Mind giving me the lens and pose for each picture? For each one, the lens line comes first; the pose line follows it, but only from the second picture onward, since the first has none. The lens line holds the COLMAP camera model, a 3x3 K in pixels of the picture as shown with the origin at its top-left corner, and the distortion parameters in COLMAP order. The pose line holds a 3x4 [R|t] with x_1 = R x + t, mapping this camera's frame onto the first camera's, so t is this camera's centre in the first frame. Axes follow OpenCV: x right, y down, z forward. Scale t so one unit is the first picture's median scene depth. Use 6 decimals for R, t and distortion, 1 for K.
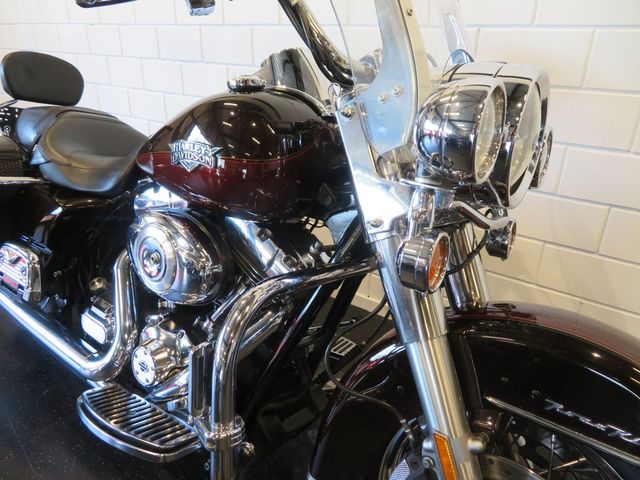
lens RADIAL K [[454.2, 0, 320.0], [0, 454.2, 240.0], [0, 0, 1]] dist [-0.010249, -0.000680]
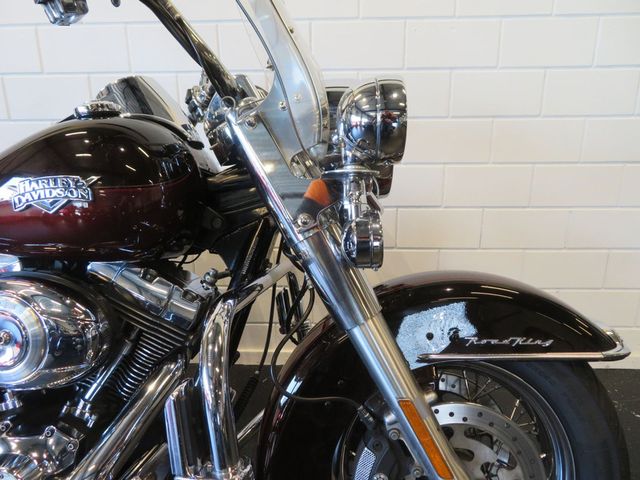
lens RADIAL K [[451.6, 0, 320.0], [0, 451.6, 240.0], [0, 0, 1]] dist [-0.025656, 0.000411]
pose [[0.835210, -0.176988, 0.520673, -0.304895], [0.243447, 0.967964, -0.061479, 0.060435], [-0.493111, 0.178104, 0.851540, 0.090700]]
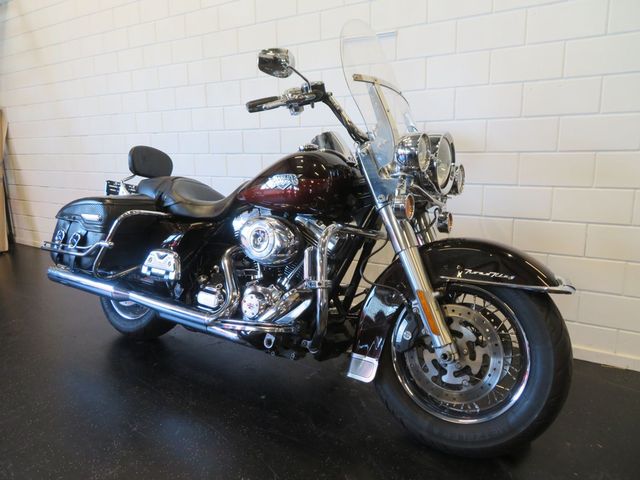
lens RADIAL K [[451.6, 0, 320.0], [0, 451.6, 240.0], [0, 0, 1]] dist [-0.025656, 0.000411]
pose [[0.997720, -0.046107, 0.049282, -0.230938], [0.055592, 0.975513, -0.212800, 0.485632], [-0.038263, 0.215055, 0.975852, -0.867687]]
